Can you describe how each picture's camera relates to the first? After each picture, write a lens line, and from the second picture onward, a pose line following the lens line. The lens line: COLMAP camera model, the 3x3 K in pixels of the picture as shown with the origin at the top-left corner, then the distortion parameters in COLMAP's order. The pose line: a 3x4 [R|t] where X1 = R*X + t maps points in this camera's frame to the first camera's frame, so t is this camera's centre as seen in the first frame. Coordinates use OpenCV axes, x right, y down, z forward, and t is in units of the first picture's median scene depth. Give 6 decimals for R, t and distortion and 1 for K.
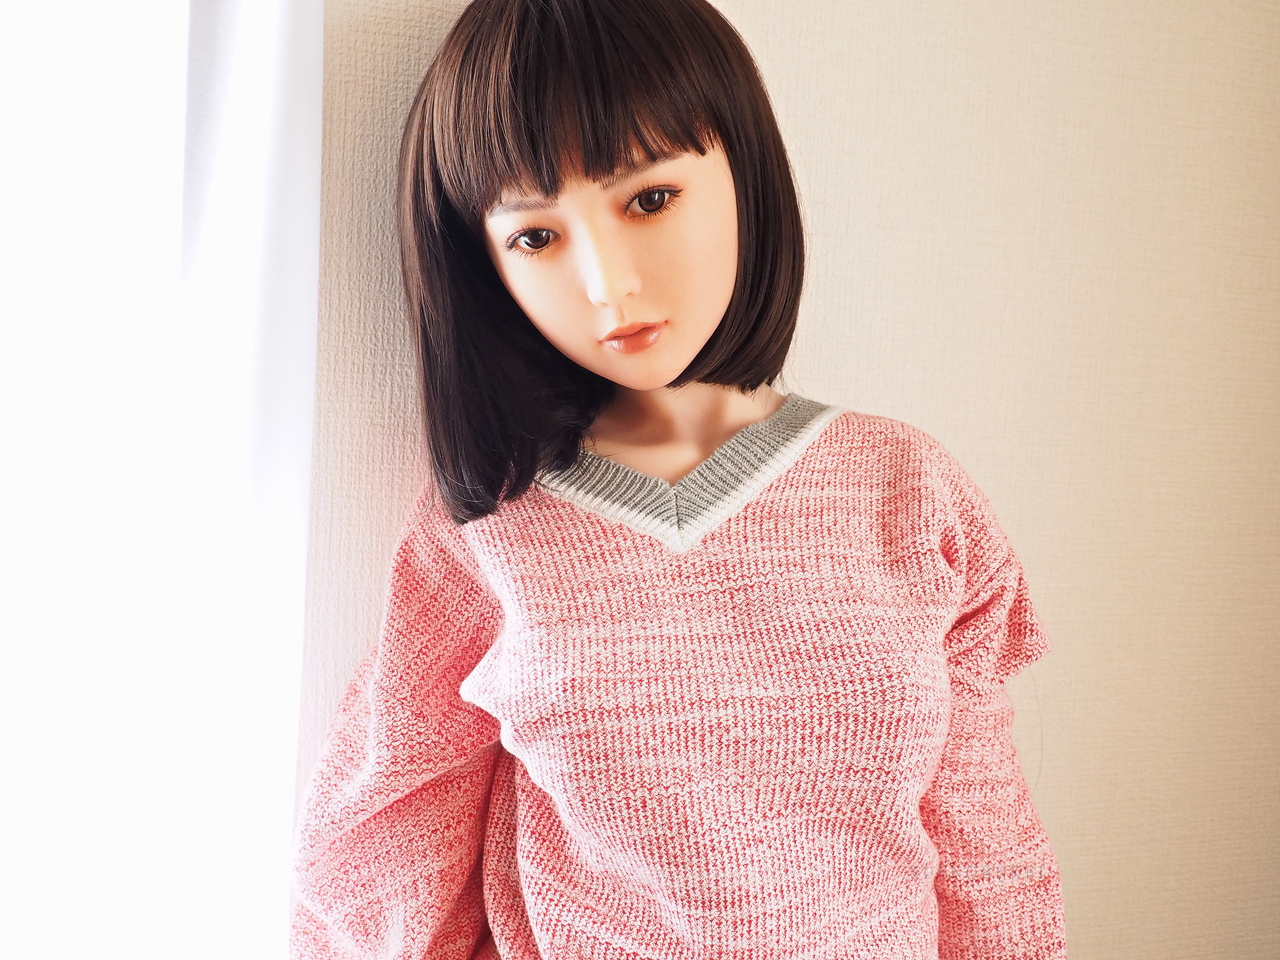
lens RADIAL K [[1300.5, 0, 653.4], [0, 1300.5, 483.7], [0, 0, 1]] dist [-0.017873, 0.000000]
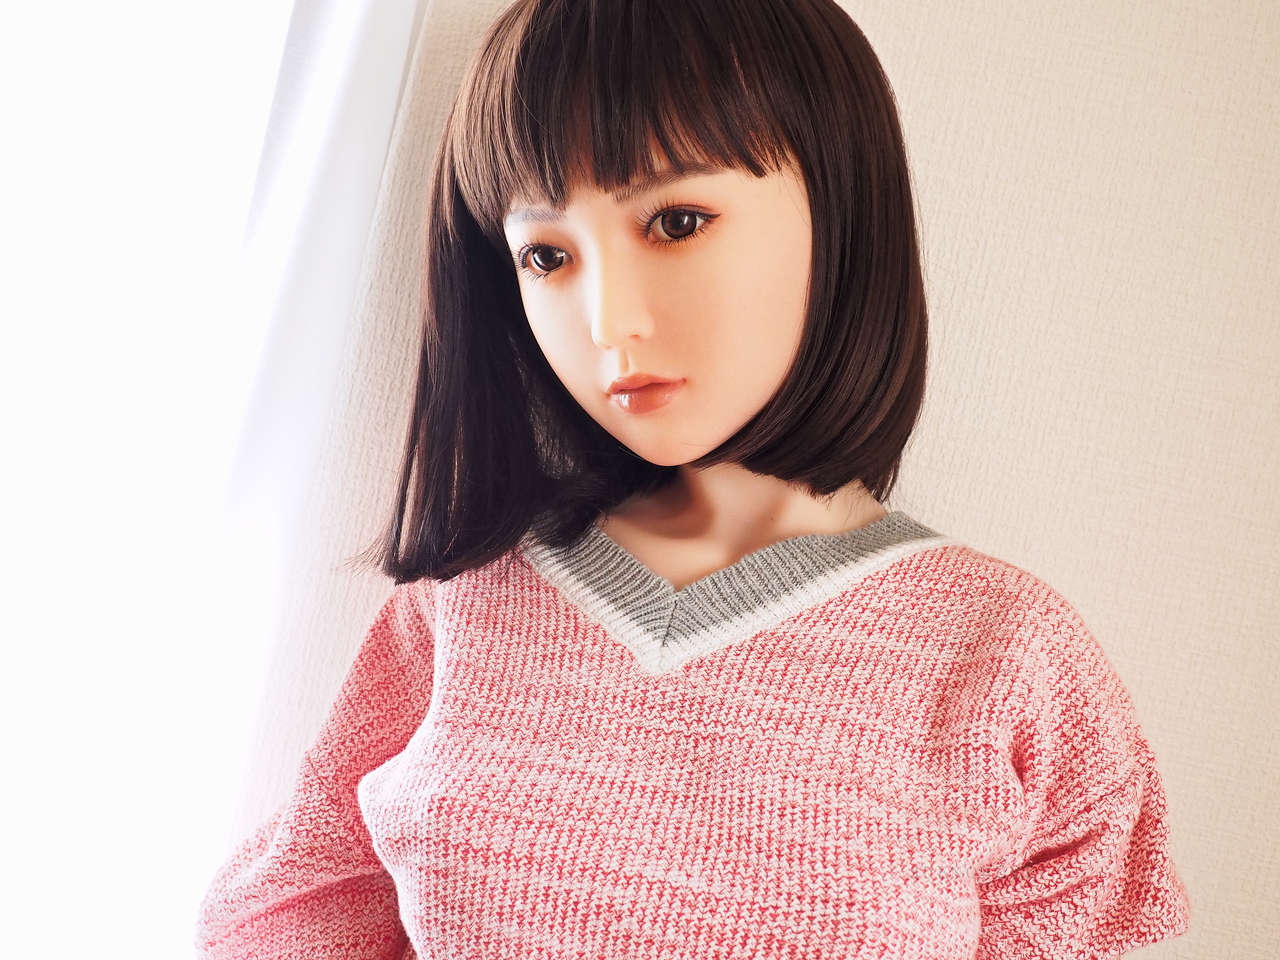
lens RADIAL K [[1300.5, 0, 638.4], [0, 1300.5, 489.7], [0, 0, 1]] dist [-0.017873, 0.000000]
pose [[0.928225, 0.162939, -0.334439, 0.246944], [-0.193251, 0.979361, -0.059216, -0.007275], [0.317888, 0.119596, 0.940555, 0.247390]]
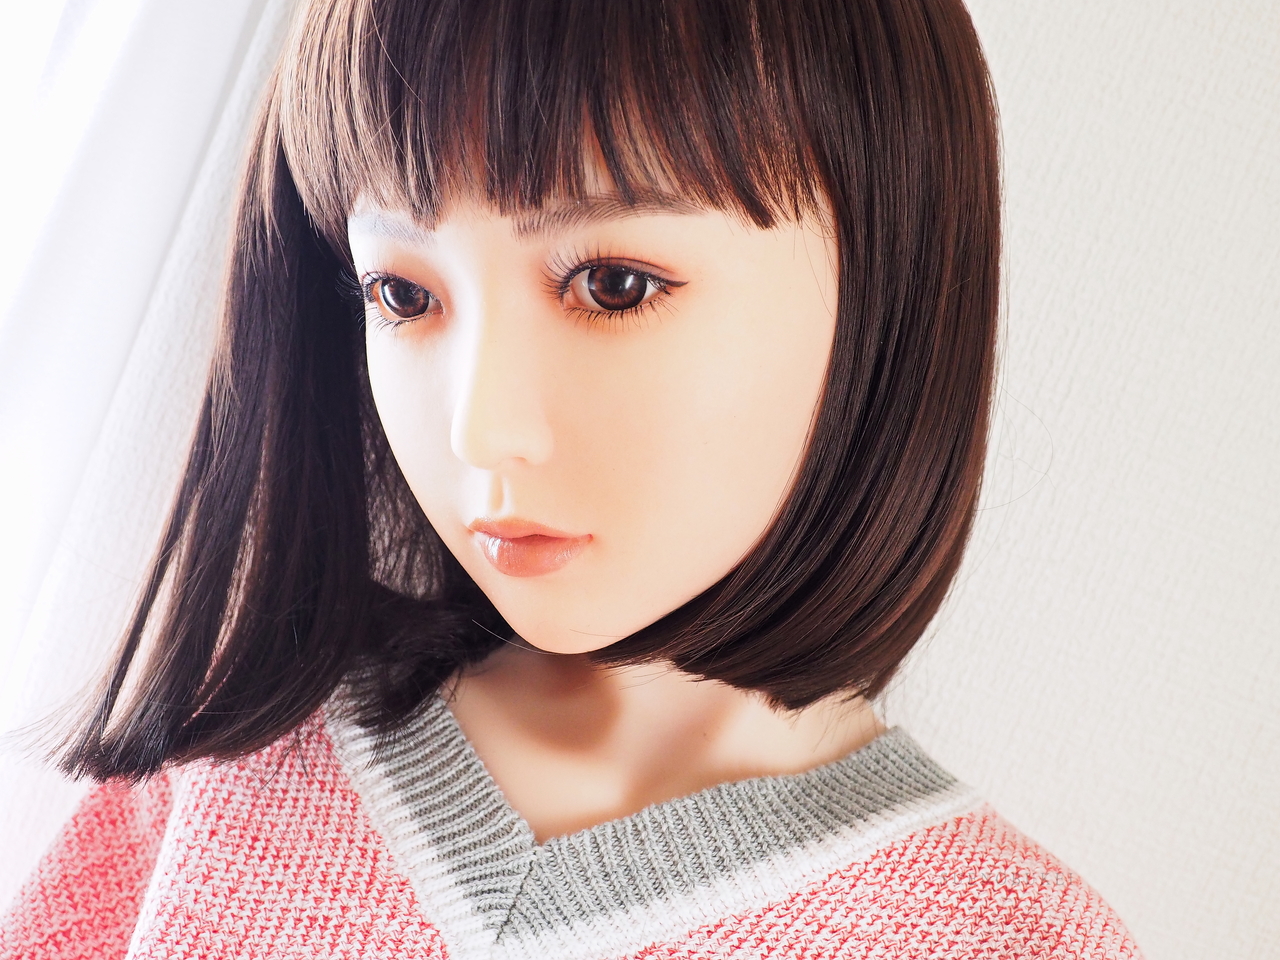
lens RADIAL K [[1300.5, 0, 650.7], [0, 1300.5, 488.6], [0, 0, 1]] dist [-0.017873, 0.000000]
pose [[0.899481, 0.320641, -0.296855, 0.159534], [-0.338039, 0.941100, -0.007765, -0.138656], [0.276881, 0.107333, 0.954891, 0.521531]]
